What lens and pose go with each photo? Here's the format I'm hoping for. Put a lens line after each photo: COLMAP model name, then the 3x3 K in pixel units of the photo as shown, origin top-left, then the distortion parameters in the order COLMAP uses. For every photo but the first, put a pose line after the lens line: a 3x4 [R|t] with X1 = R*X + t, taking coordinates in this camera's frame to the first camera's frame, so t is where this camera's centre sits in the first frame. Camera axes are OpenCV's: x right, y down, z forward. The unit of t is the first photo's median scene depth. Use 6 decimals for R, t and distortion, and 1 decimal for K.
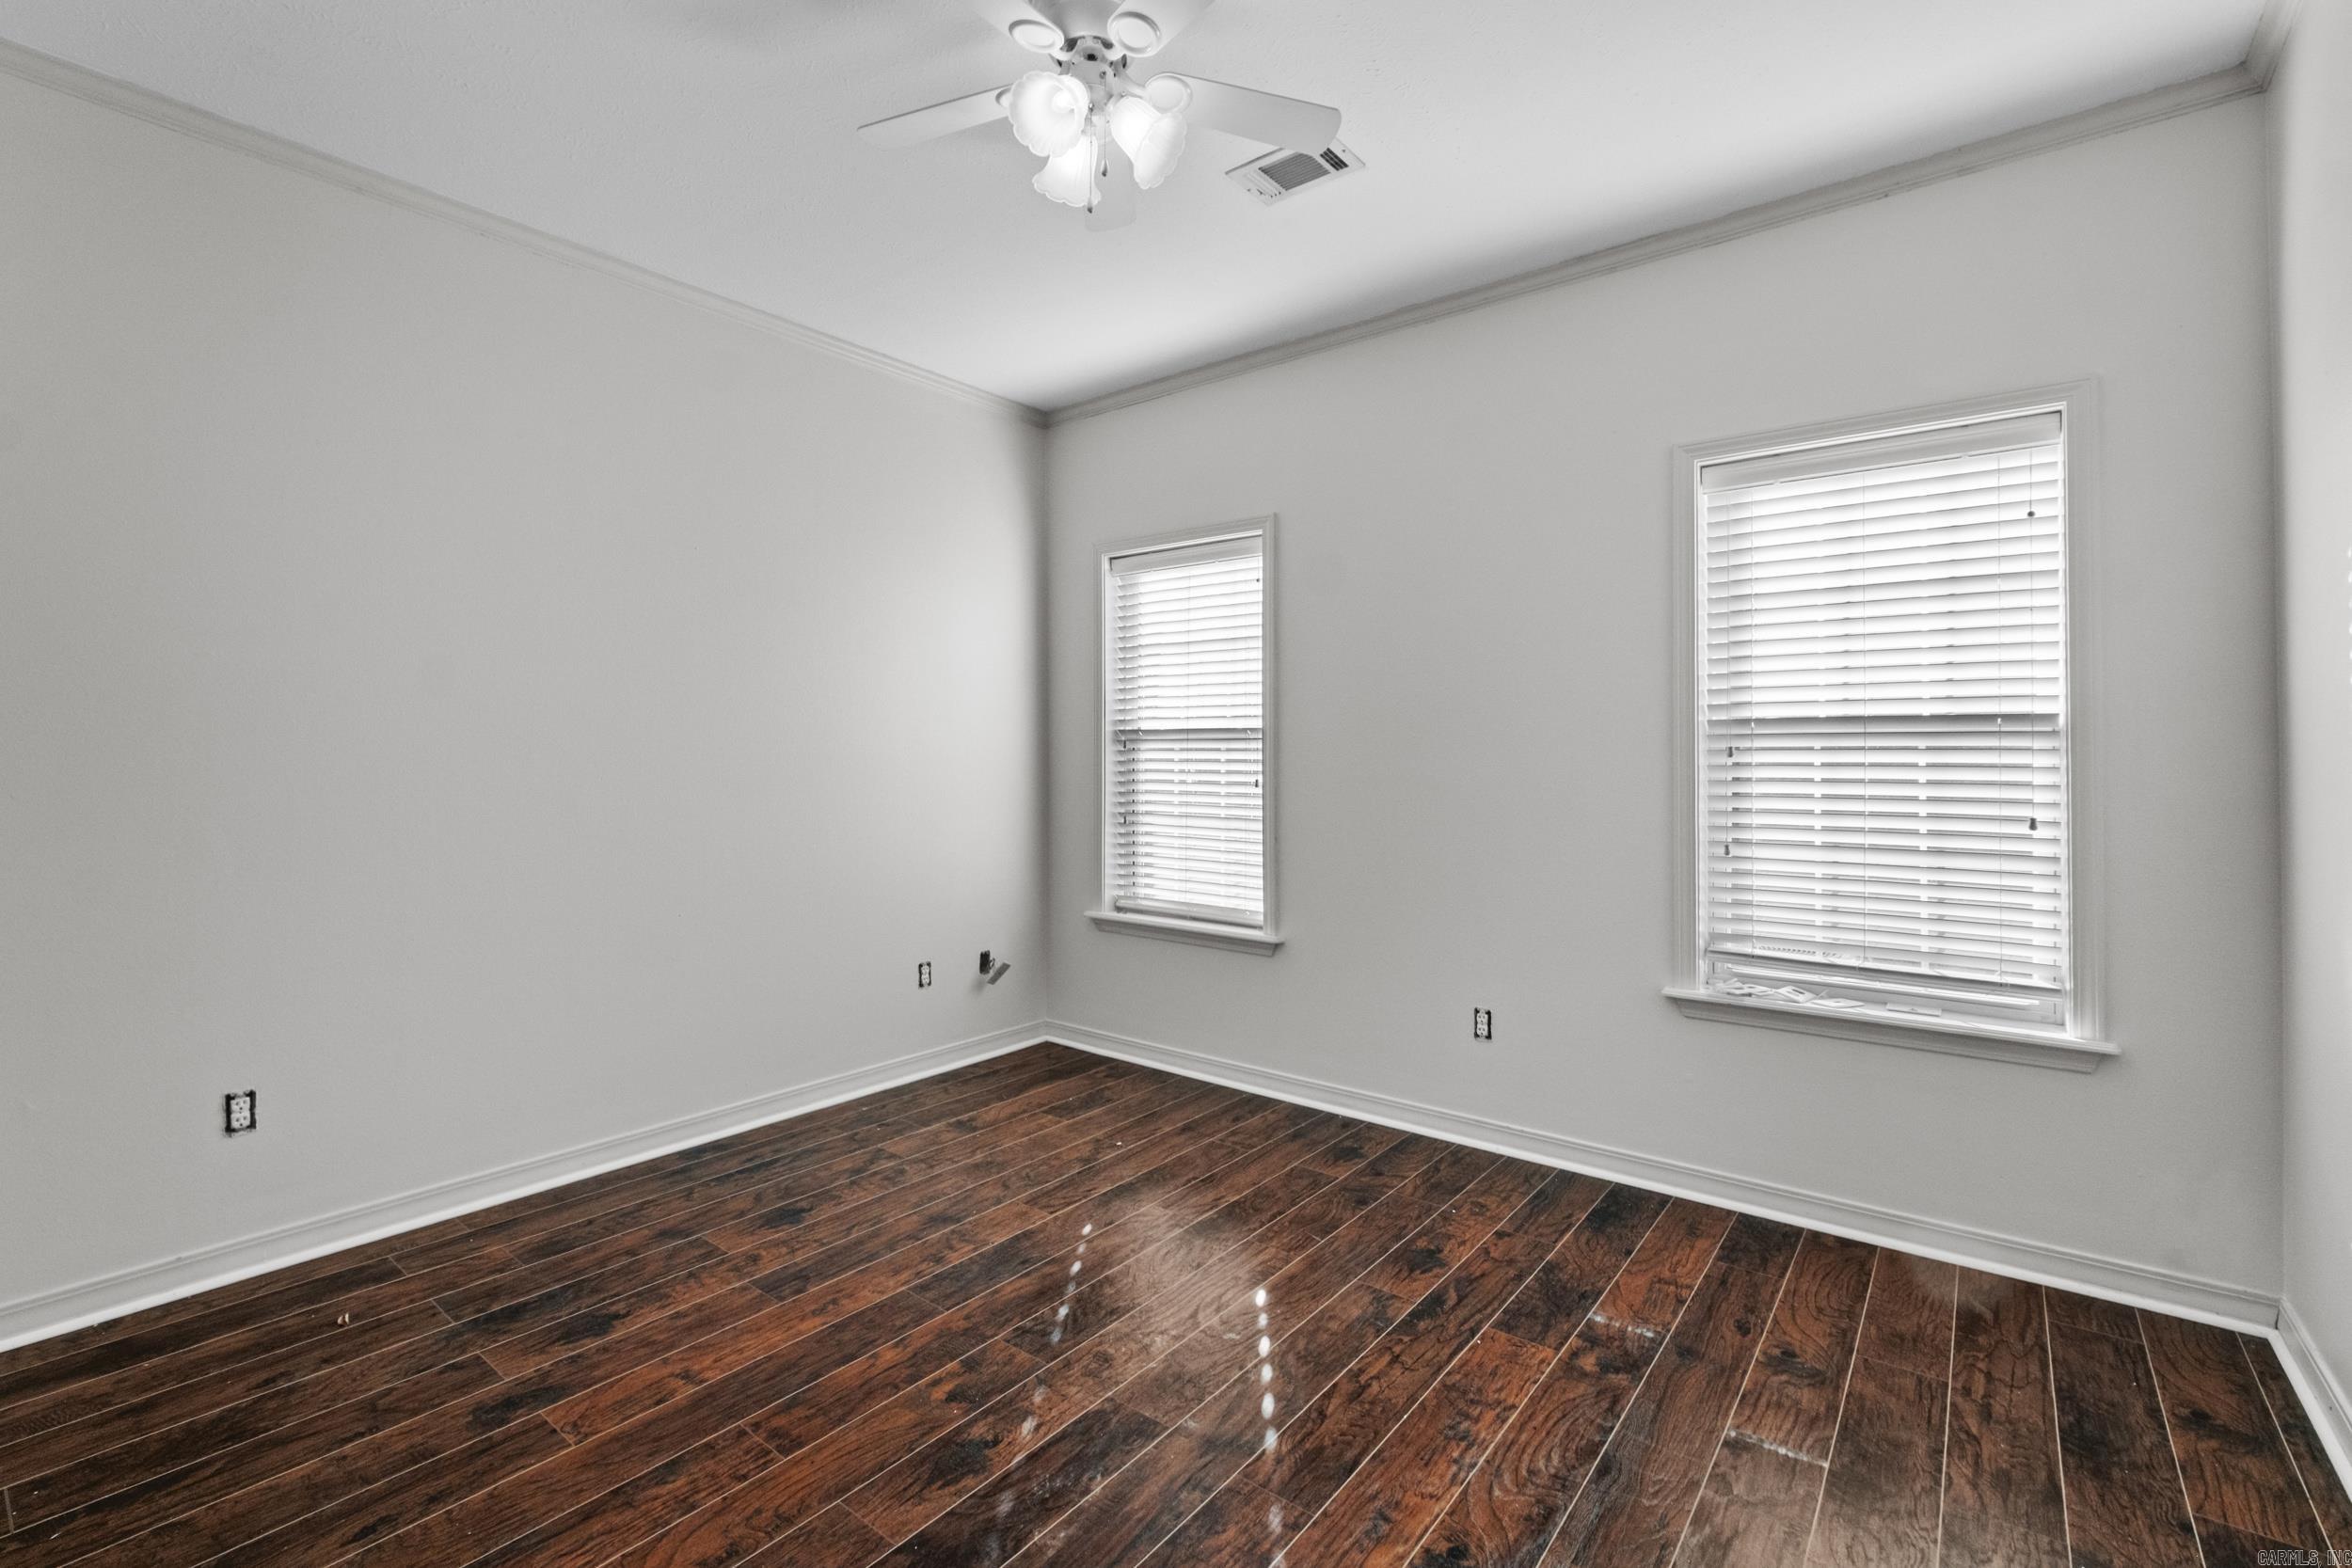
lens RADIAL K [[1028.9, 0, 1176.8], [0, 1028.9, 769.9], [0, 0, 1]] dist [-0.007700, -0.000236]
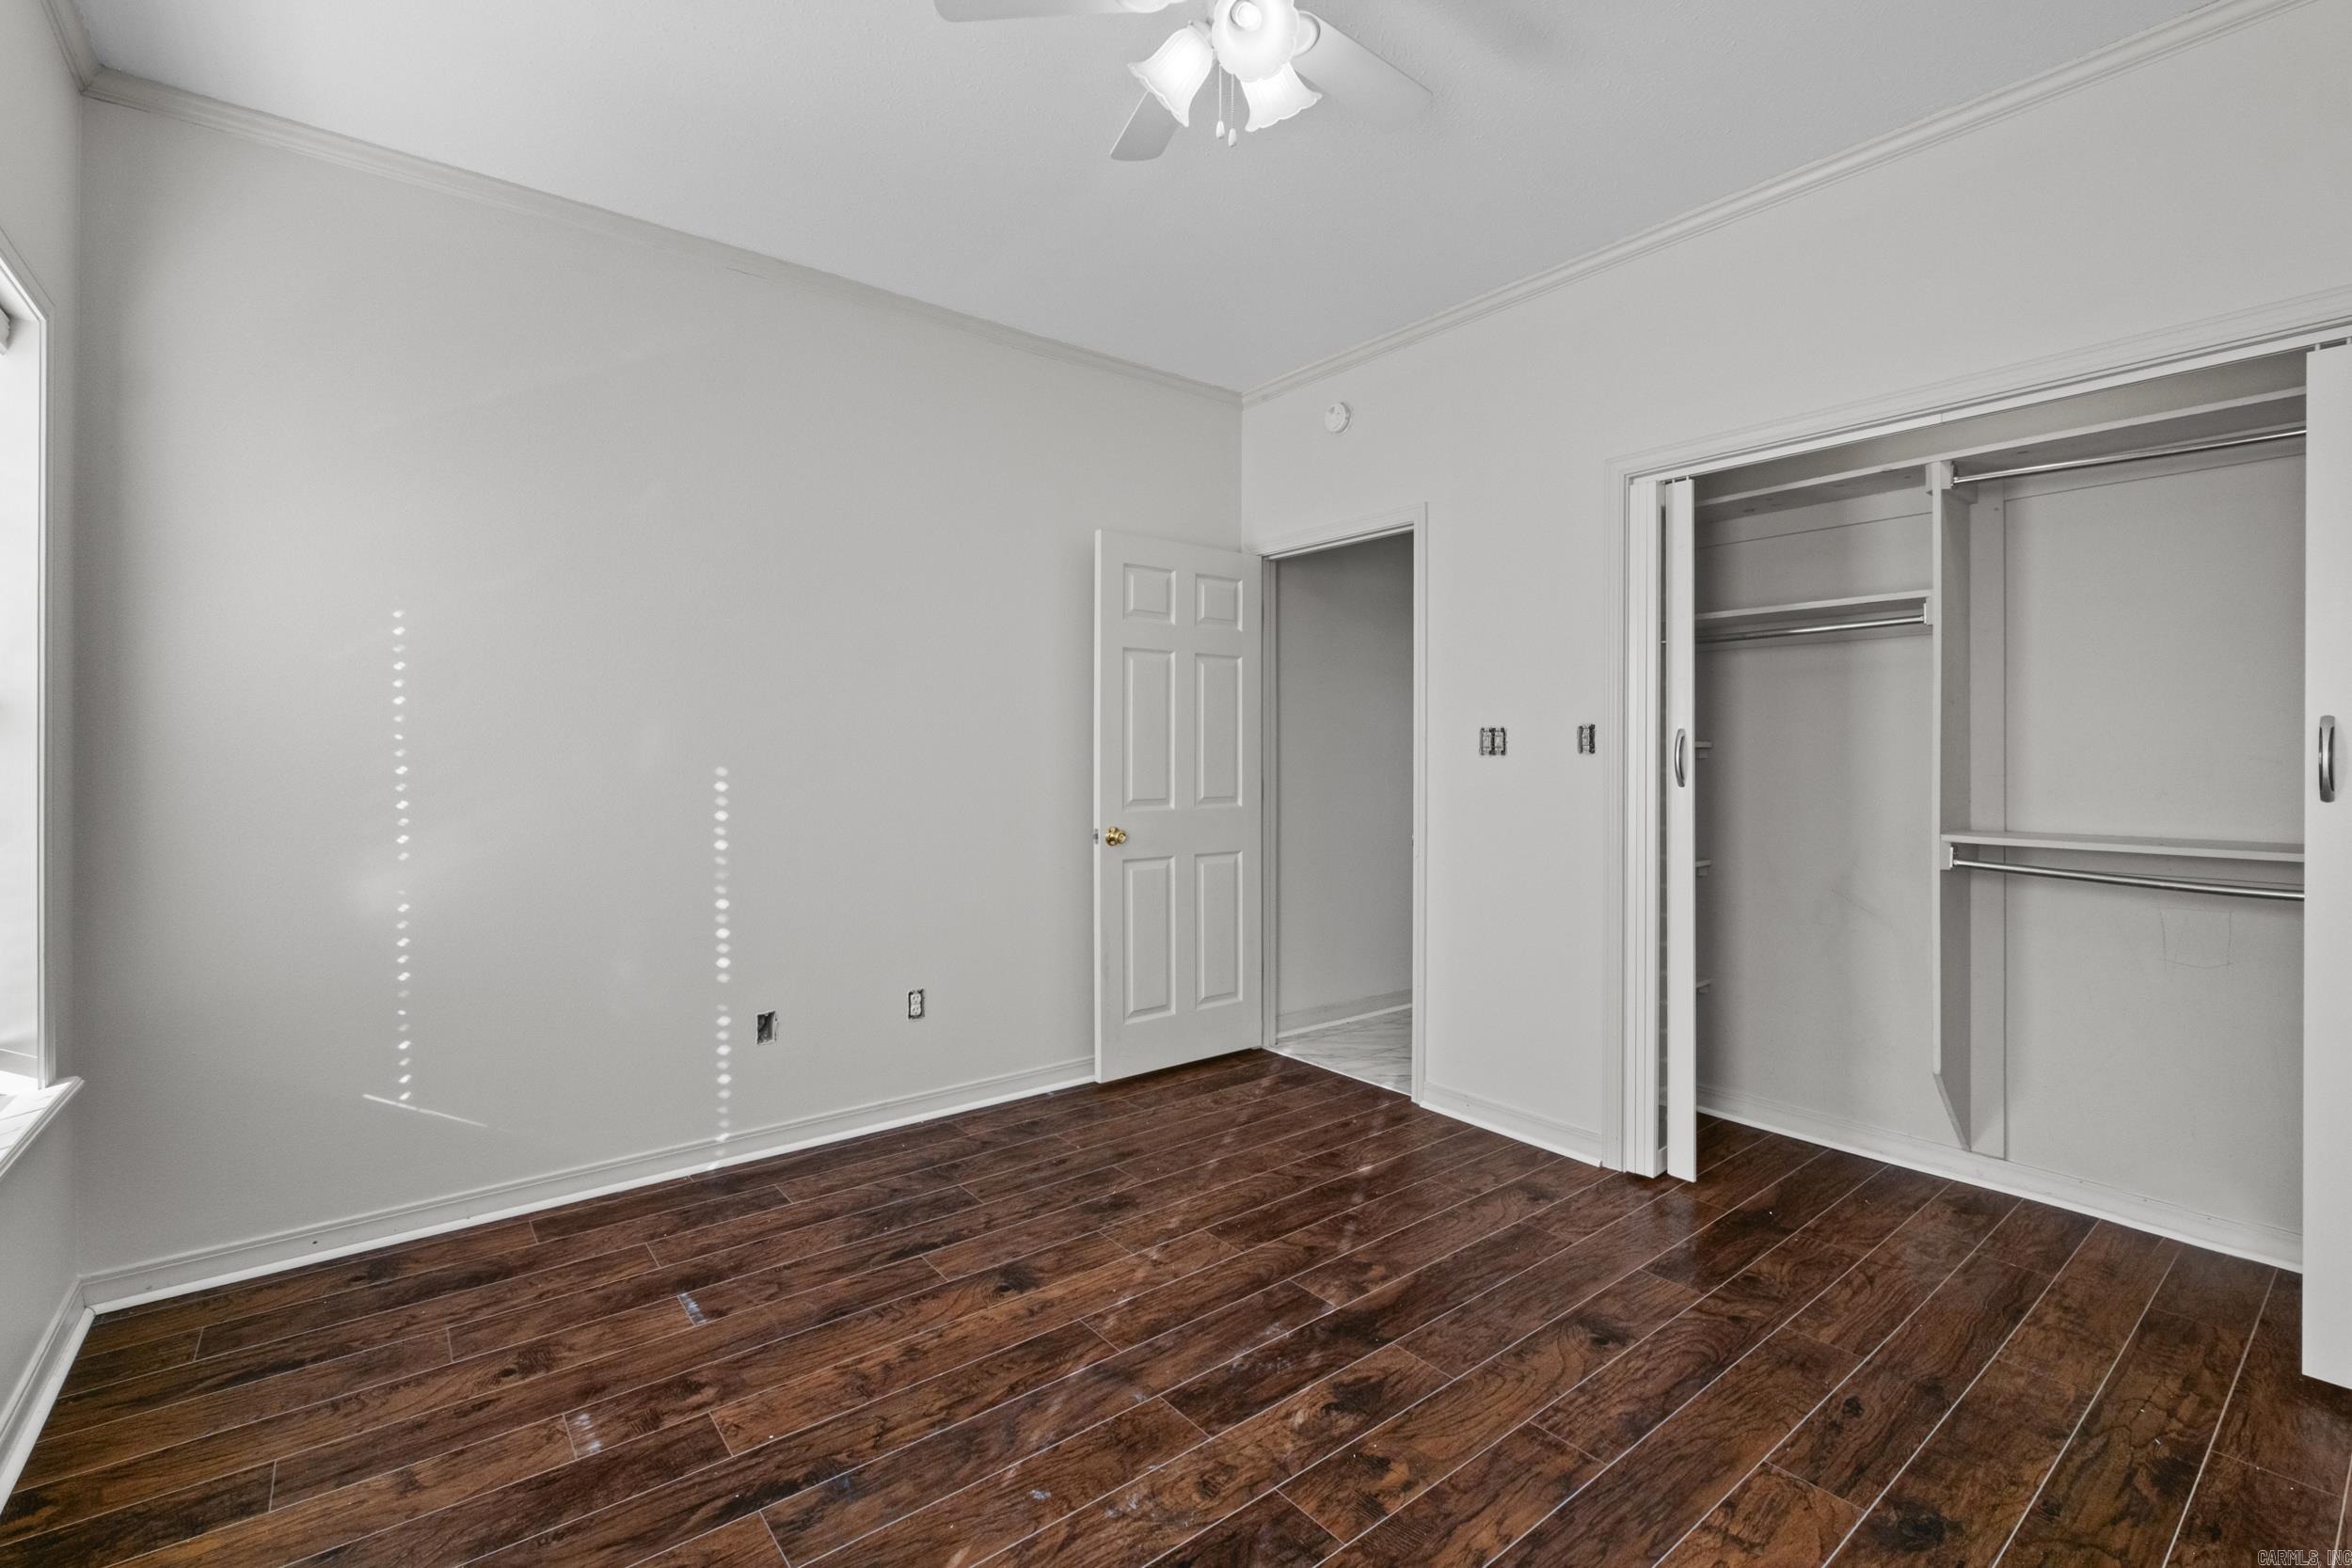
lens RADIAL K [[1028.9, 0, 1177.0], [0, 1028.9, 767.5], [0, 0, 1]] dist [-0.007700, -0.000236]
pose [[-0.972846, -0.002600, 0.231440, -0.251039], [0.002200, 0.999788, 0.020478, -0.015409], [-0.231444, 0.020431, -0.972634, 1.912121]]
